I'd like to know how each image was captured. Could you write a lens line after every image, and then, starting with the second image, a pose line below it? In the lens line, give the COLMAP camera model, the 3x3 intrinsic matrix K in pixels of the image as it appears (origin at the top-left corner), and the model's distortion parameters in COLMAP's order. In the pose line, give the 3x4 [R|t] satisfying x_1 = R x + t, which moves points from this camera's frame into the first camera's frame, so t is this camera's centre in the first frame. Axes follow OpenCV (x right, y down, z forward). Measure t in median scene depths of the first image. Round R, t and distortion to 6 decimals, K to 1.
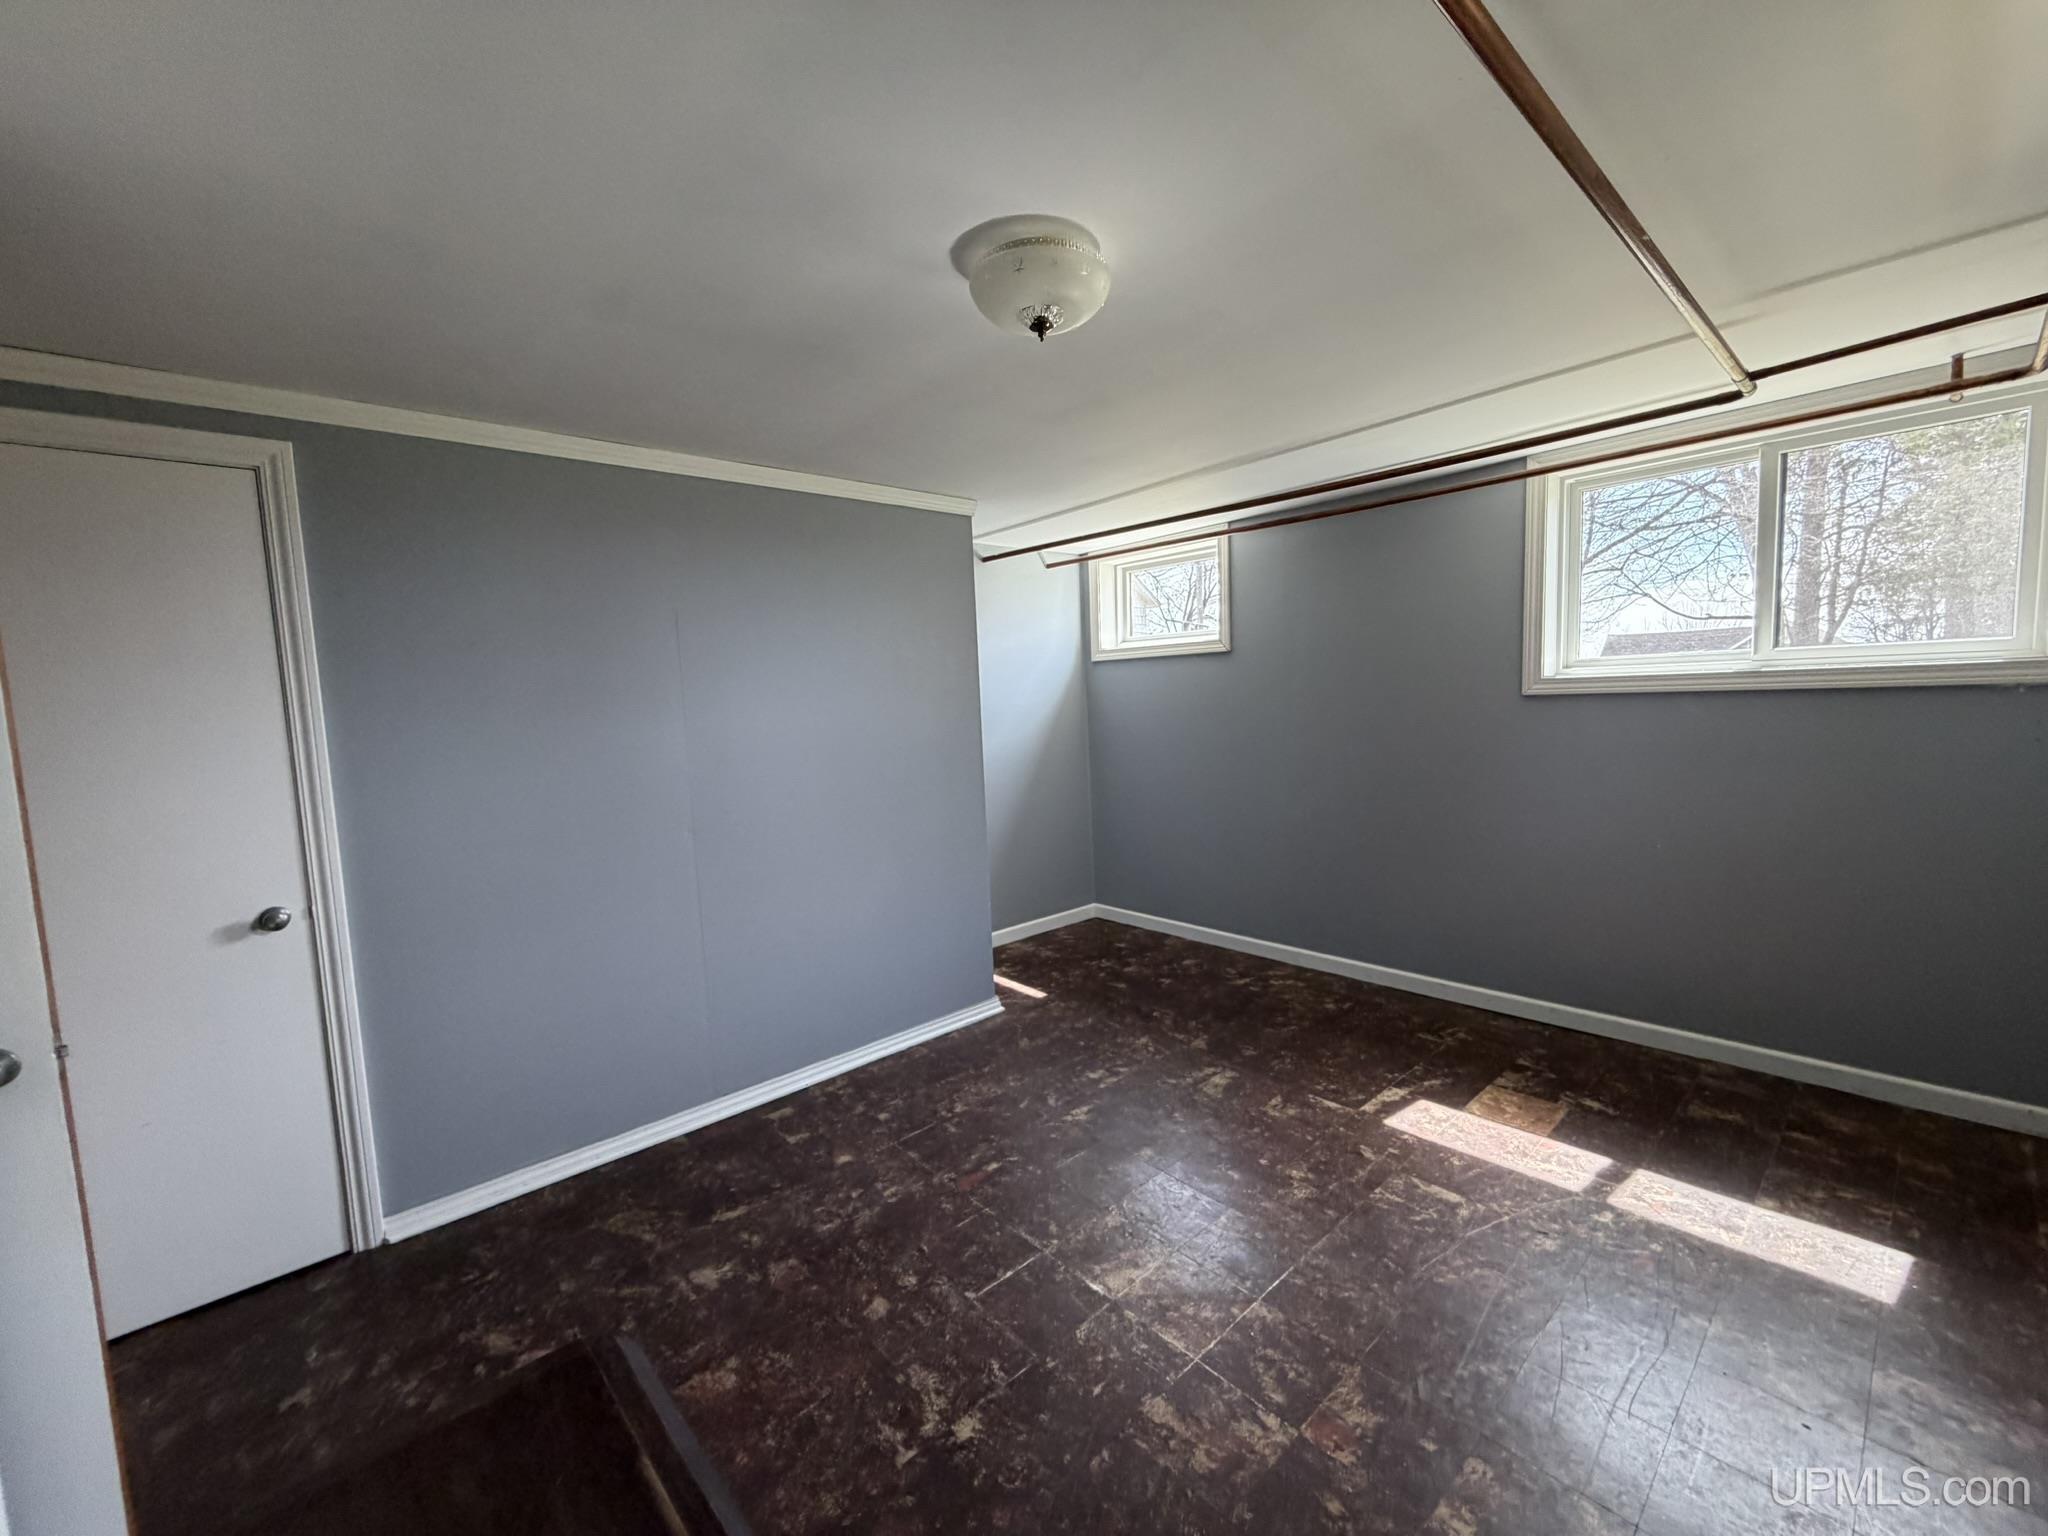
lens RADIAL K [[814.3, 0, 1019.7], [0, 814.3, 767.0], [0, 0, 1]] dist [-0.000881, -0.000230]
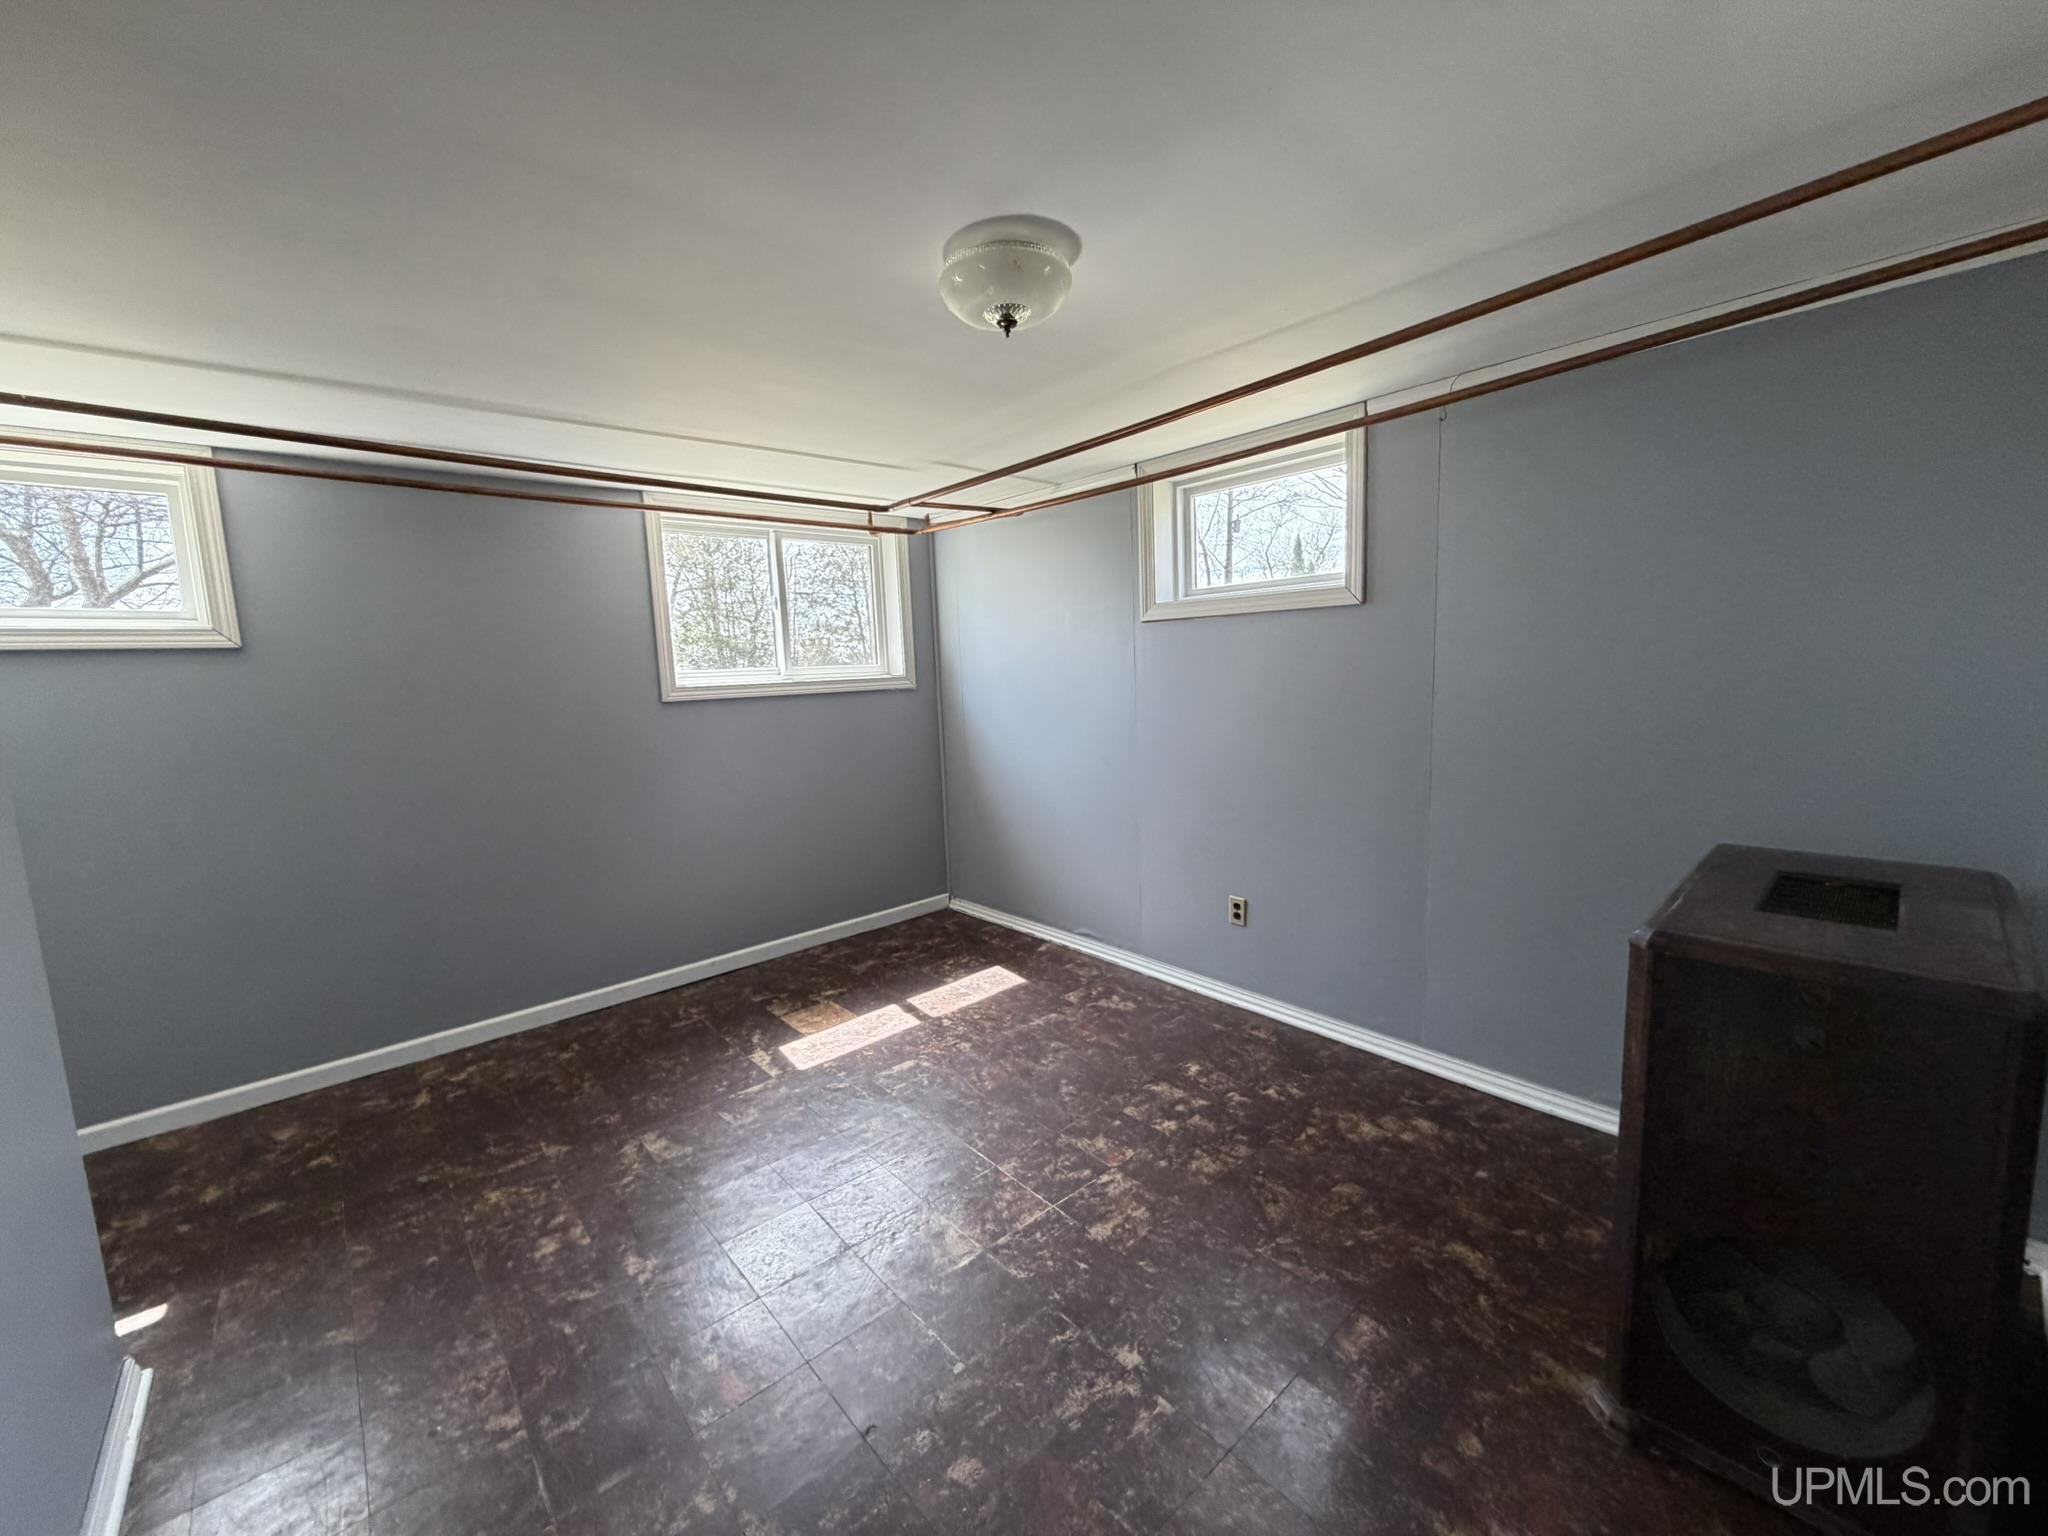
lens RADIAL K [[814.3, 0, 1019.5], [0, 814.3, 767.4], [0, 0, 1]] dist [-0.000881, -0.000230]
pose [[0.005309, -0.081637, 0.996648, -0.607445], [0.130796, 0.988156, 0.080245, -0.028696], [-0.991395, 0.129932, 0.015924, 0.587598]]
